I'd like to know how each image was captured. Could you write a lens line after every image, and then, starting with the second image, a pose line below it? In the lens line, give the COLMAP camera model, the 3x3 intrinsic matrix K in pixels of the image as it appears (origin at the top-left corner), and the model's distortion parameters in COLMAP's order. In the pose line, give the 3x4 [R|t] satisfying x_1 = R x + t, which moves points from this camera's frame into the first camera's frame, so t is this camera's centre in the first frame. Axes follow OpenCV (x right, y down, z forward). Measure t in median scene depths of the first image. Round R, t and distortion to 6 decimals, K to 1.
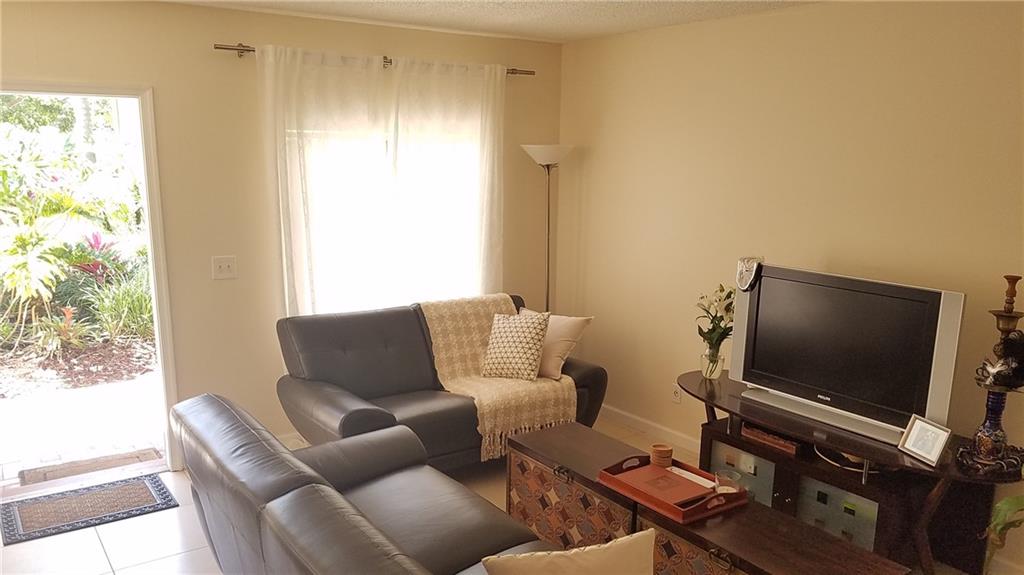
lens RADIAL K [[790.1, 0, 513.9], [0, 790.1, 306.6], [0, 0, 1]] dist [0.026488, 0.000481]
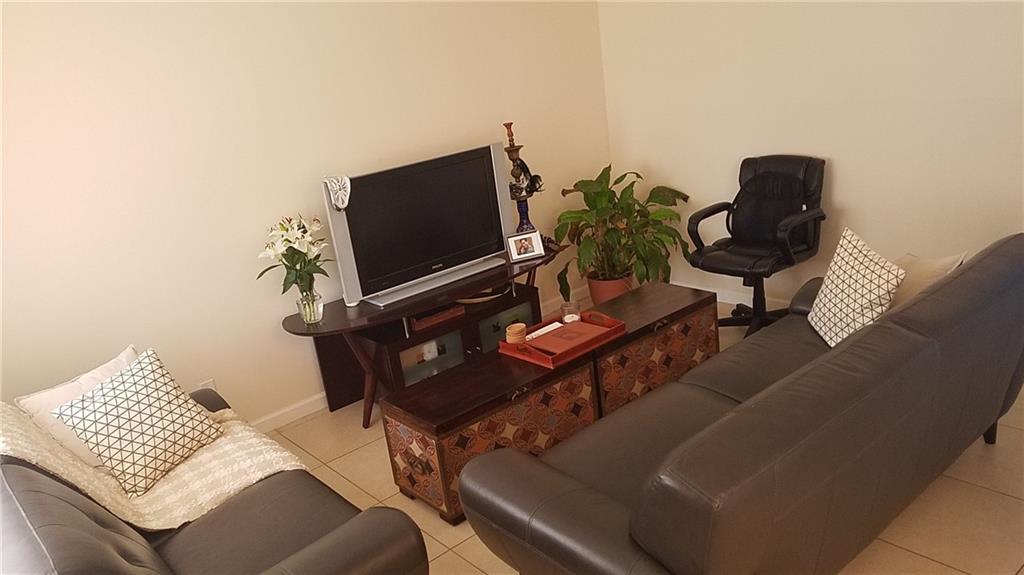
lens RADIAL K [[790.1, 0, 513.9], [0, 790.1, 306.6], [0, 0, 1]] dist [0.026488, 0.000481]
pose [[-0.090945, -0.316351, 0.944273, -0.779340], [0.312665, 0.891185, 0.328679, -0.189427], [-0.945499, 0.325133, 0.017863, 0.946920]]
